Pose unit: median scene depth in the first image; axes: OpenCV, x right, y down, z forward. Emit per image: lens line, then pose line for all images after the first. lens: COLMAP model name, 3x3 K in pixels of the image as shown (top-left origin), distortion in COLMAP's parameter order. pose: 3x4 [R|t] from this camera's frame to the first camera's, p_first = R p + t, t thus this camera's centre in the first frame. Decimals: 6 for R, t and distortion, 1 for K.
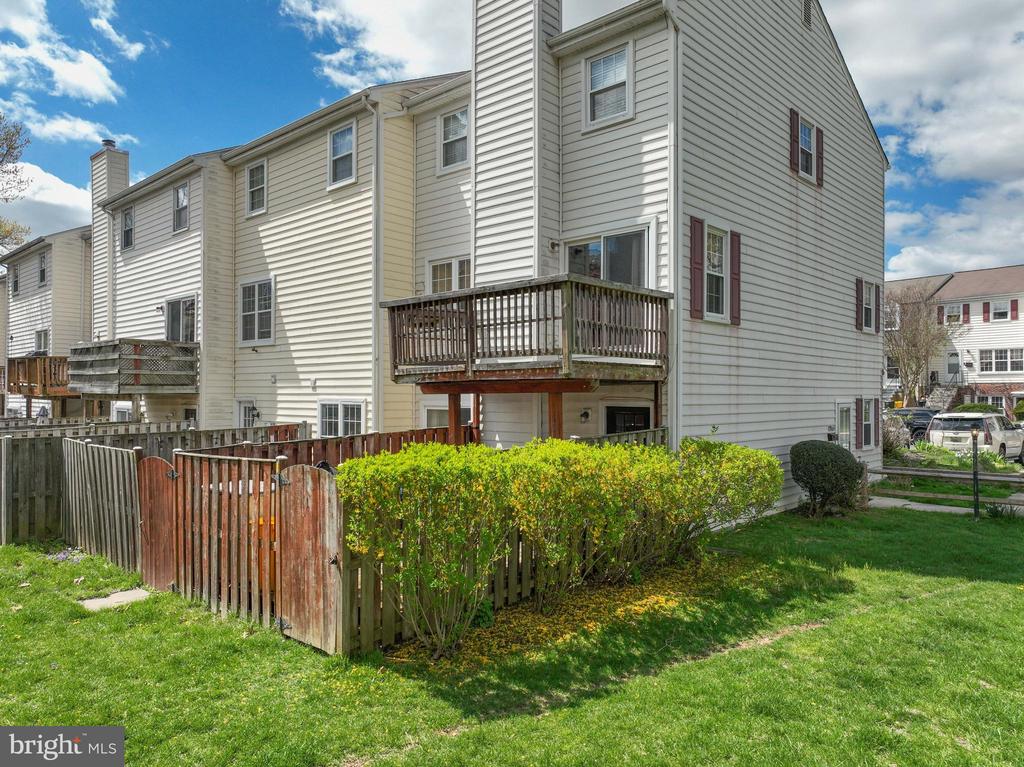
lens RADIAL K [[723.8, 0, 517.2], [0, 723.8, 380.4], [0, 0, 1]] dist [0.012322, 0.013655]
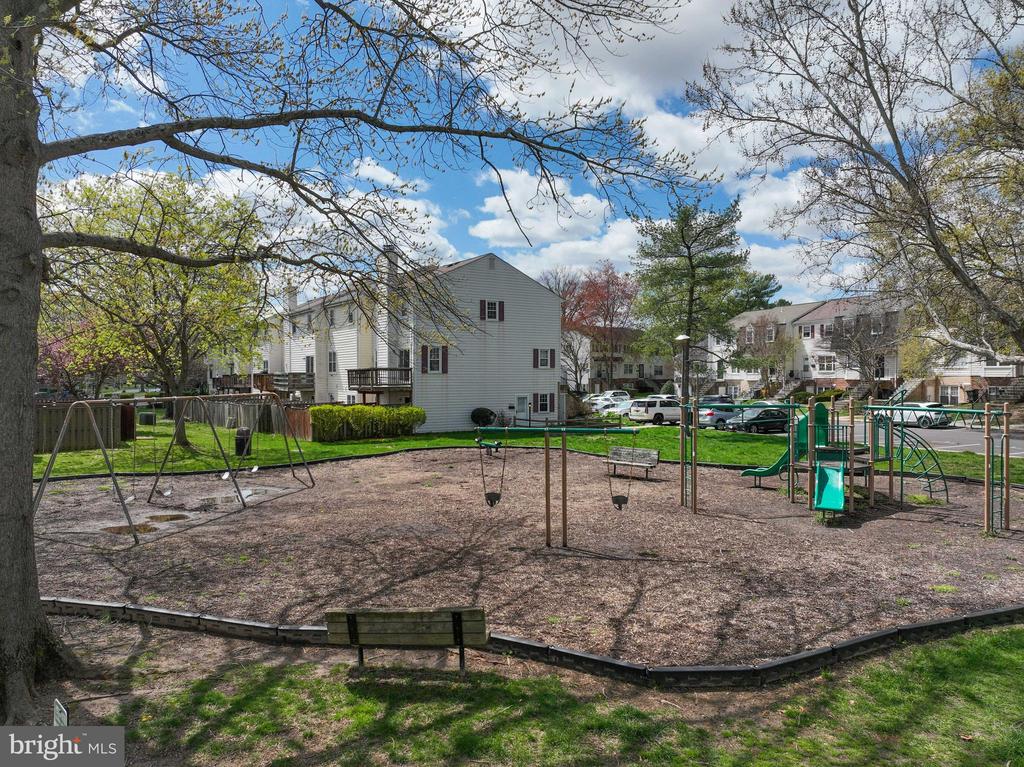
lens RADIAL K [[723.8, 0, 510.9], [0, 723.8, 383.6], [0, 0, 1]] dist [0.012322, 0.013655]
pose [[0.968321, -0.000291, -0.249710, 1.062241], [0.007942, 0.999529, 0.029631, -0.092620], [0.249583, -0.030675, 0.967867, -1.624214]]
